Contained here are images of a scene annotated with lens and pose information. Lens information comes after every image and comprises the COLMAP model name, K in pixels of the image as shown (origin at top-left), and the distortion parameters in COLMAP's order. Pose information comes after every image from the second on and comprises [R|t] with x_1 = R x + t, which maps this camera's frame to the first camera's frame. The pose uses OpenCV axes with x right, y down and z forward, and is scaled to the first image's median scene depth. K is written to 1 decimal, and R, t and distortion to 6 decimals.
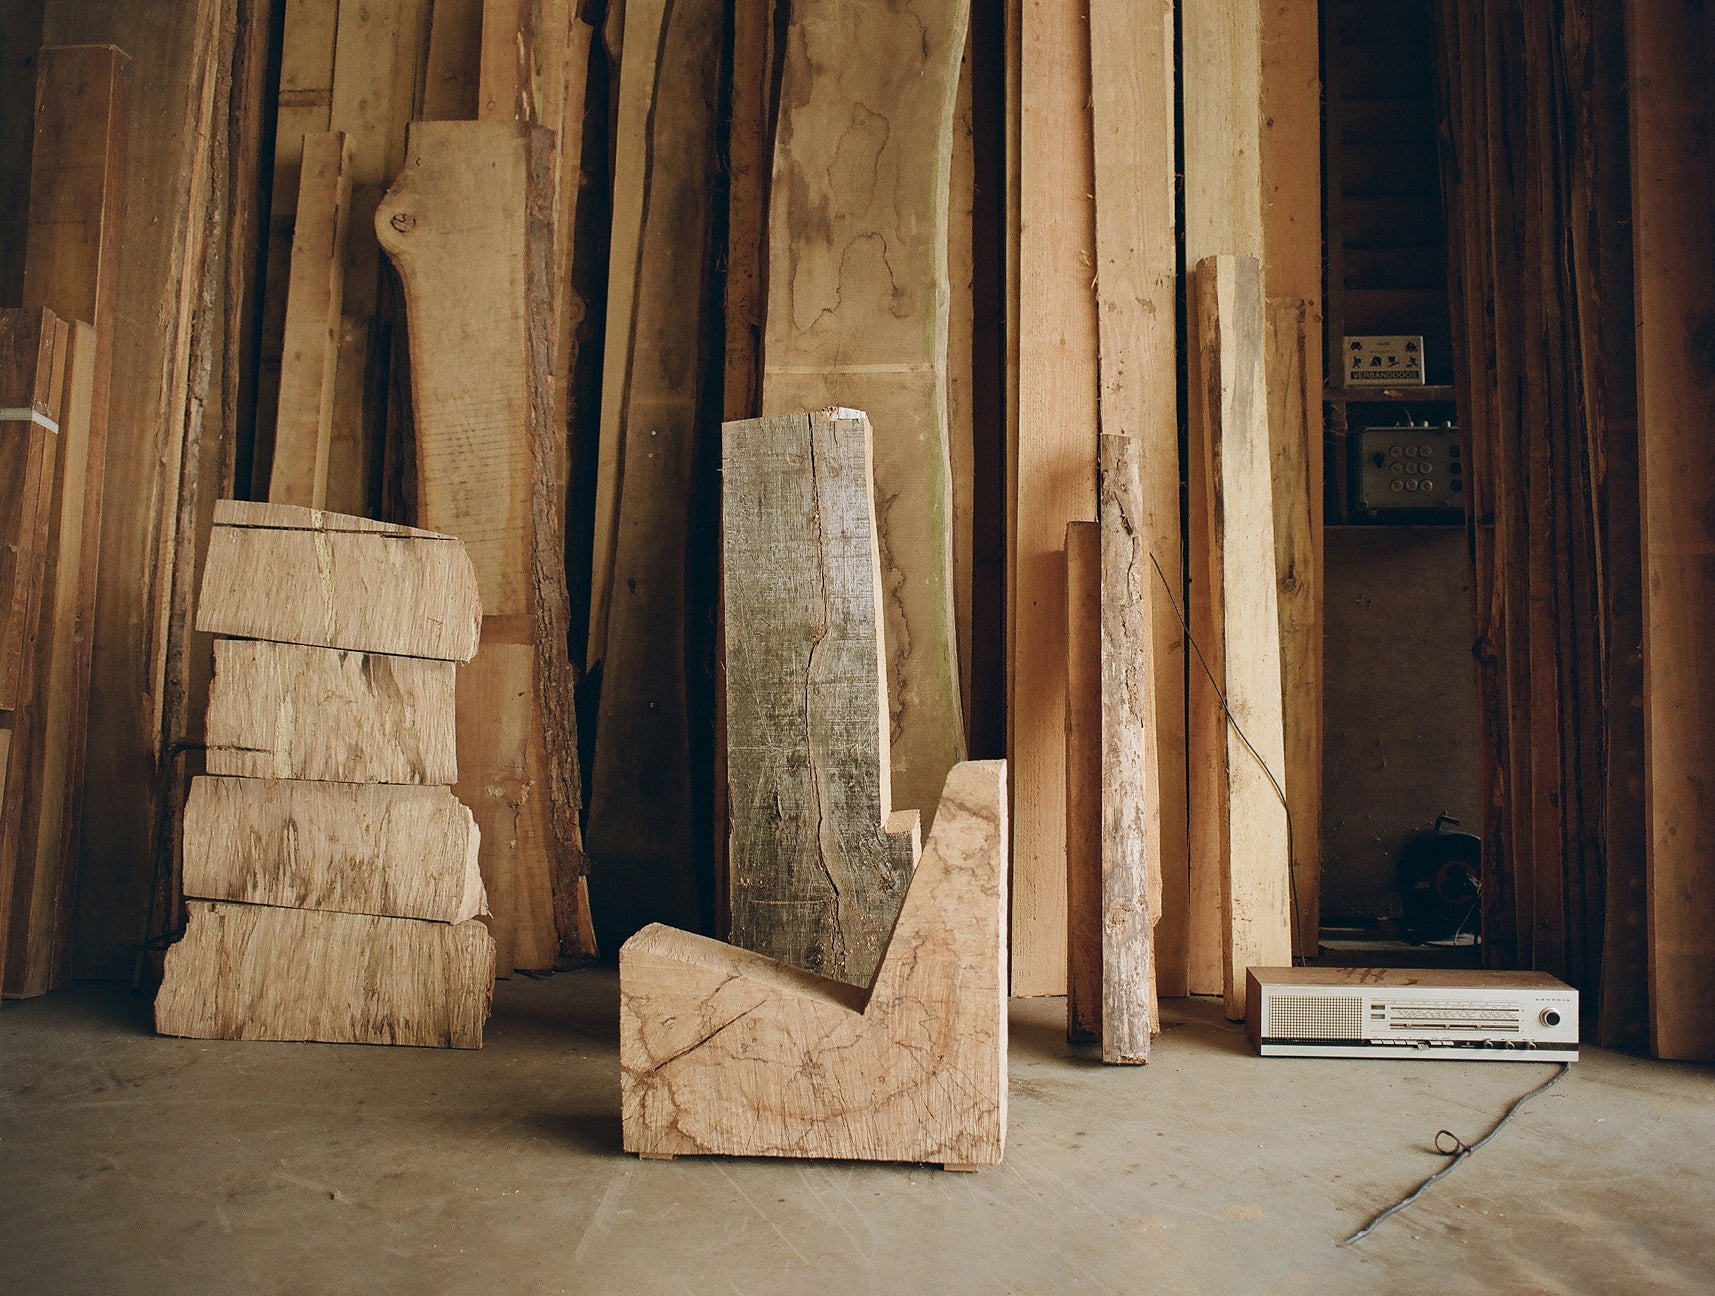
lens RADIAL K [[1476.7, 0, 894.6], [0, 1476.7, 593.6], [0, 0, 1]] dist [-0.030268, 0.000863]
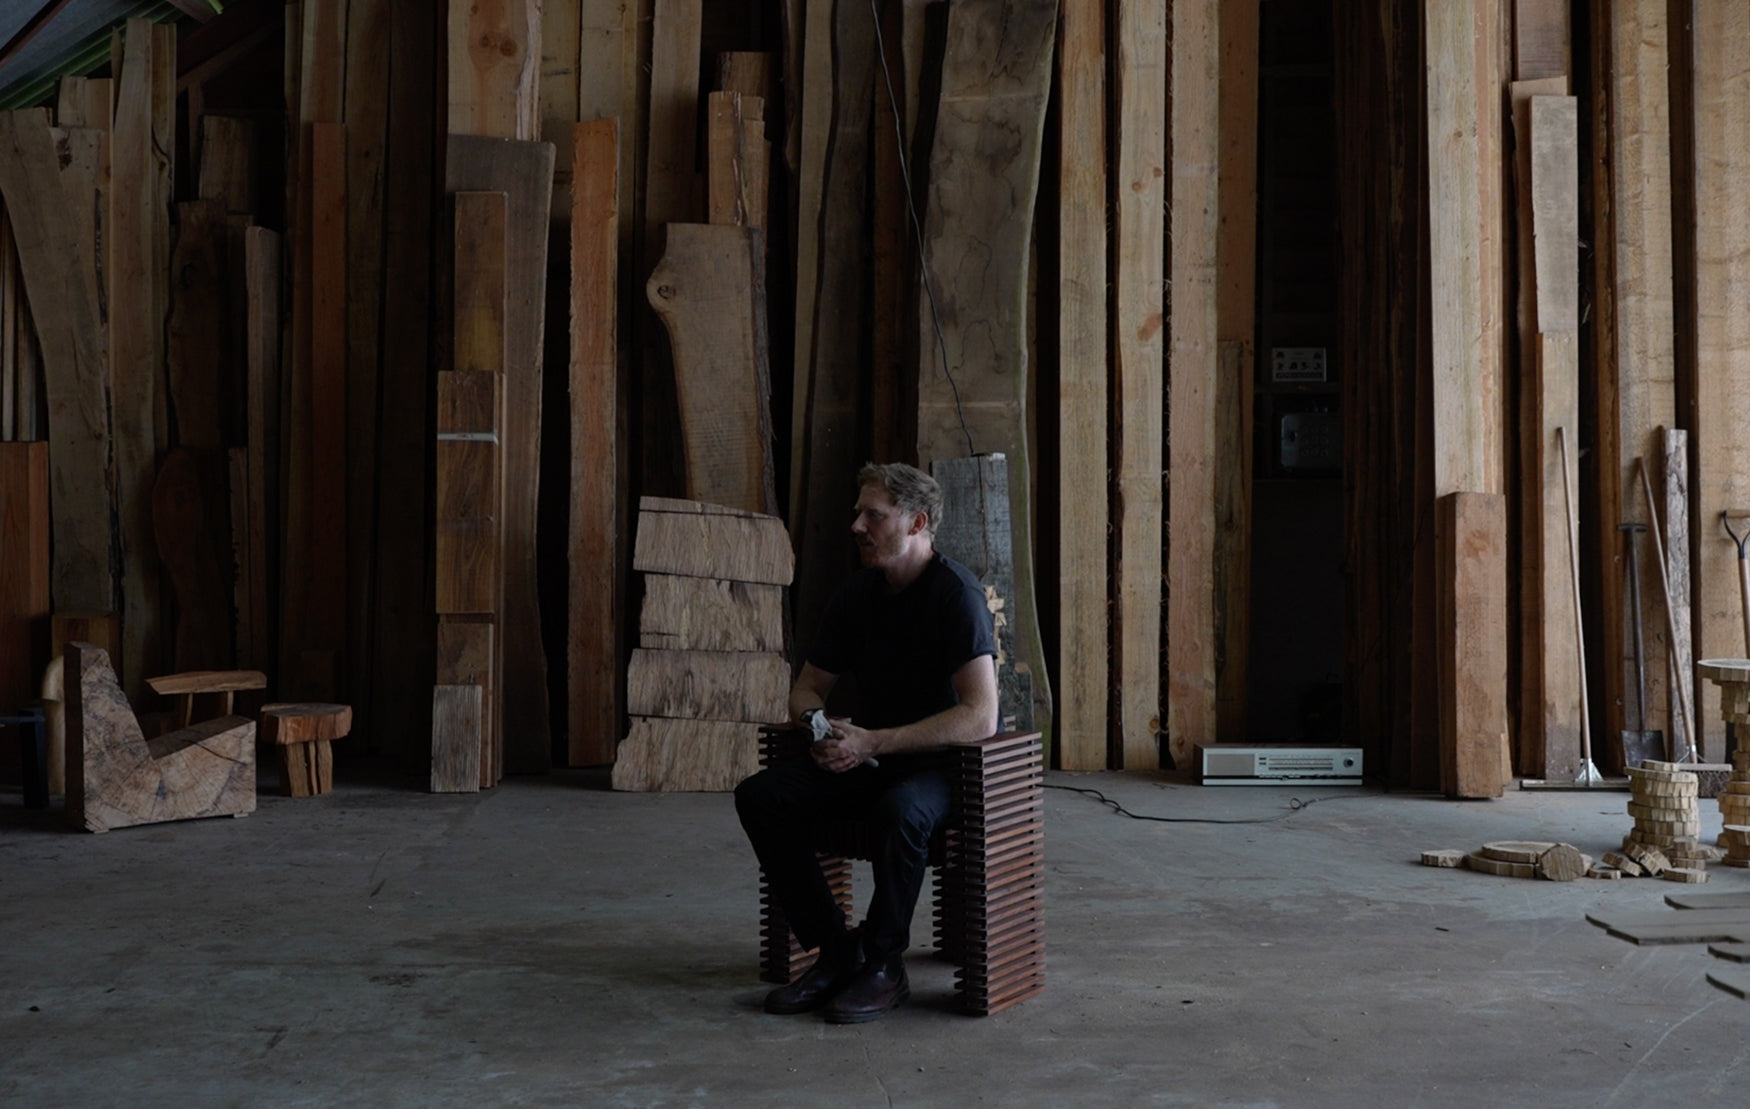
lens RADIAL K [[2691.0, 0, 874.5], [0, 2691.0, 610.5], [0, 0, 1]] dist [-0.013164, -0.129542]
pose [[0.994445, -0.005701, 0.105099, -0.457152], [-0.004238, 0.995553, 0.094103, -0.205520], [-0.105168, -0.094026, 0.989999, -2.013257]]
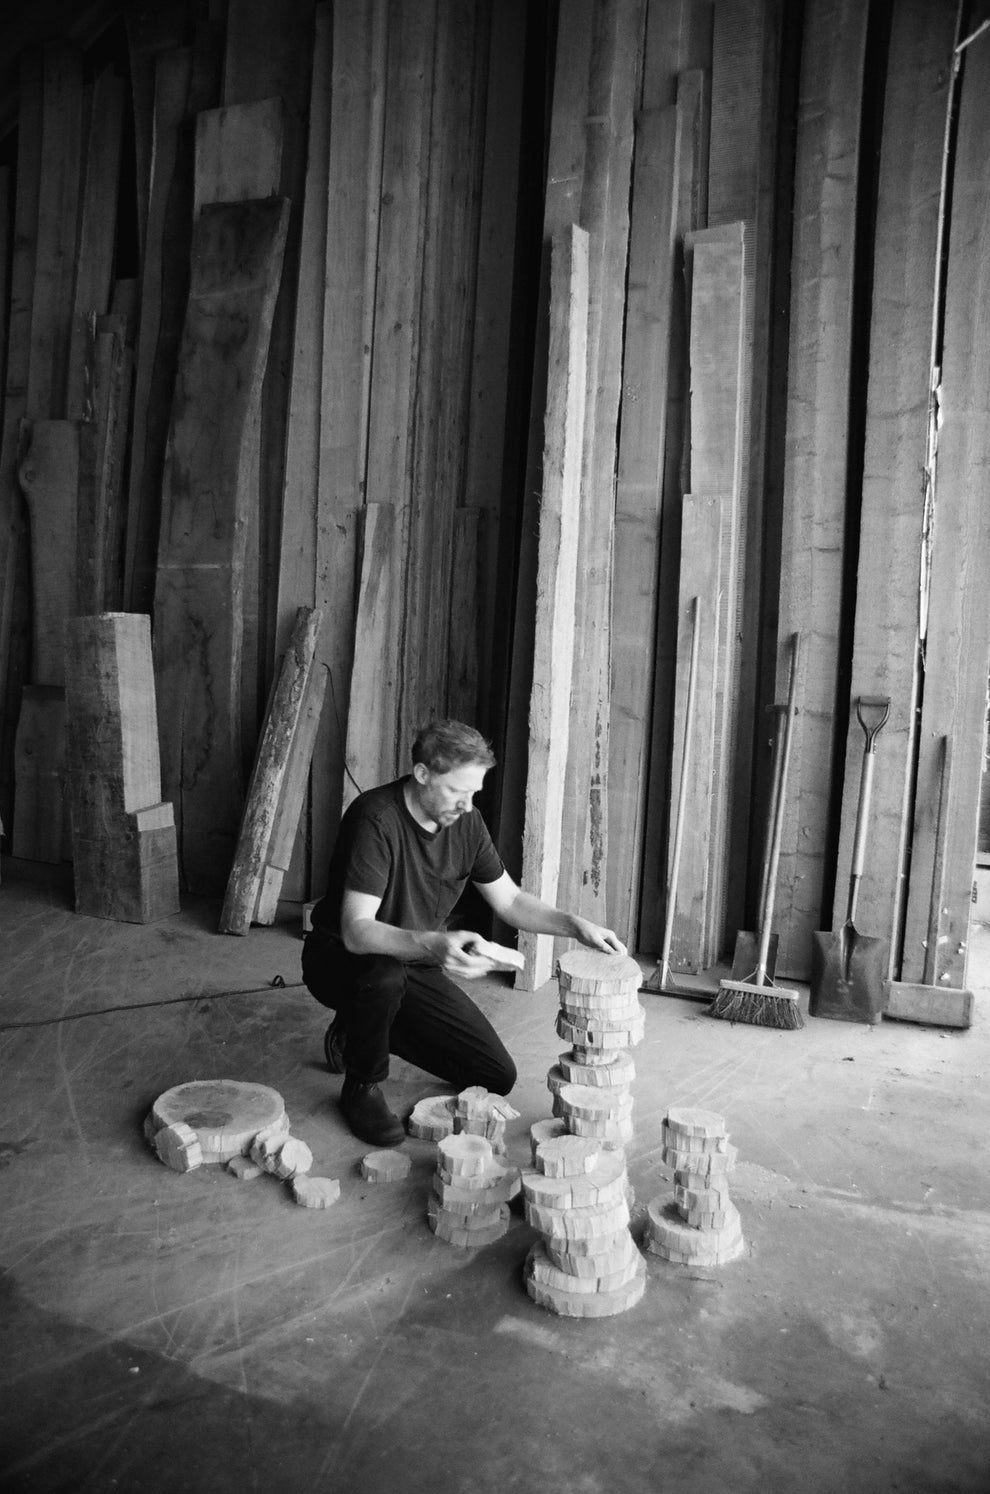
lens RADIAL K [[1361.2, 0, 495.0], [0, 1361.2, 747.0], [0, 0, 1]] dist [-0.106165, 0.015819]
pose [[0.930442, 0.062611, -0.361052, 0.963306], [-0.004971, 0.987361, 0.158411, -0.199549], [0.366406, -0.145597, 0.918993, -0.478620]]
